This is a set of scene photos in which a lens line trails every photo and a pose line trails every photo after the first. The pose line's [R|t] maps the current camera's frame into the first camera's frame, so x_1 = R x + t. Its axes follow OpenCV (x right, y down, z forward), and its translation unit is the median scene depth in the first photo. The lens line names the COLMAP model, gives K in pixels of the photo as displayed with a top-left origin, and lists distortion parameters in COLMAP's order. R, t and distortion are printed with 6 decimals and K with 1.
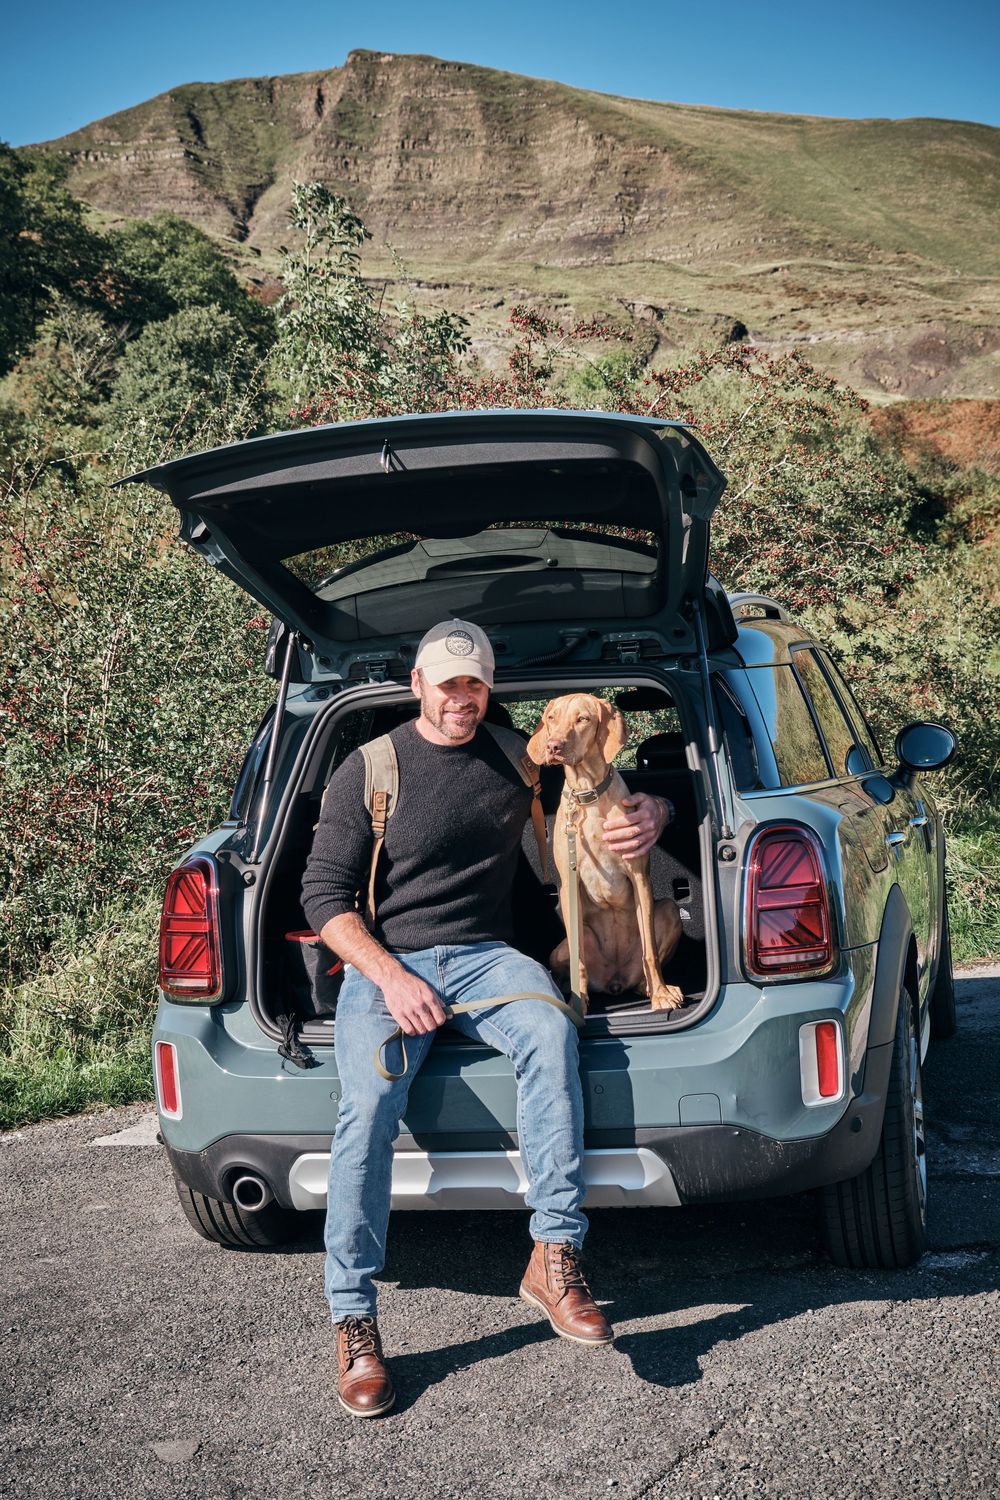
lens RADIAL K [[2528.8, 0, 500.0], [0, 2528.8, 750.0], [0, 0, 1]] dist [0.081939, -0.041904]
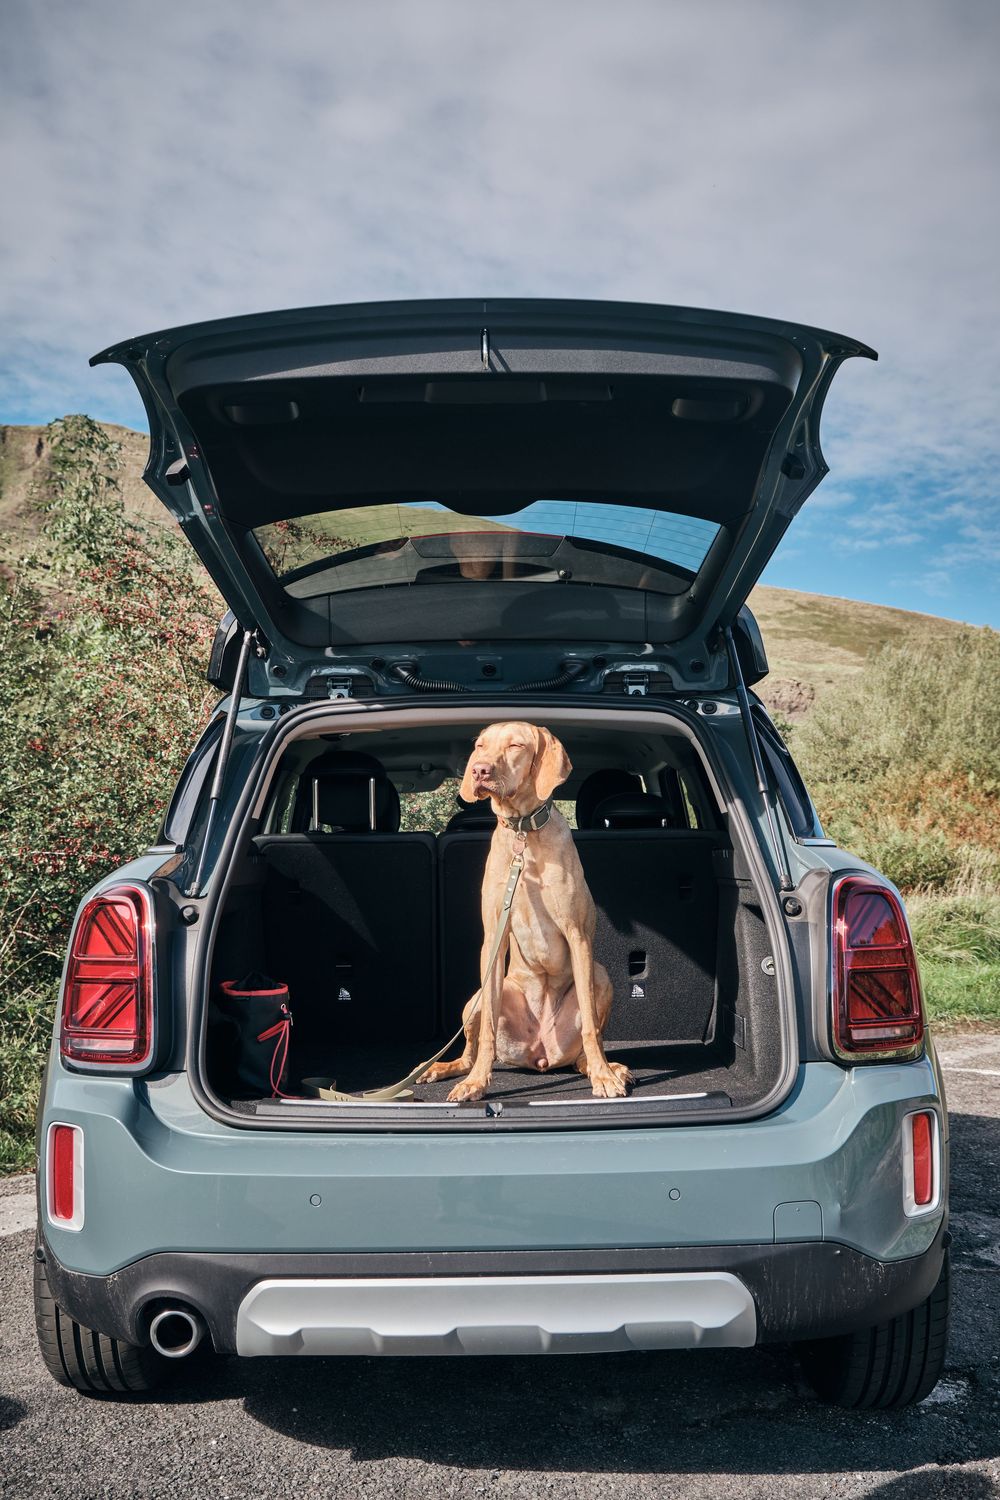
lens RADIAL K [[1533.4, 0, 499.8], [0, 1533.4, 731.6], [0, 0, 1]] dist [0.003549, 0.042236]
pose [[0.958297, 0.088582, 0.271699, -0.141304], [-0.045528, 0.985926, -0.160861, 0.066818], [-0.282124, 0.141783, 0.948843, 0.506481]]
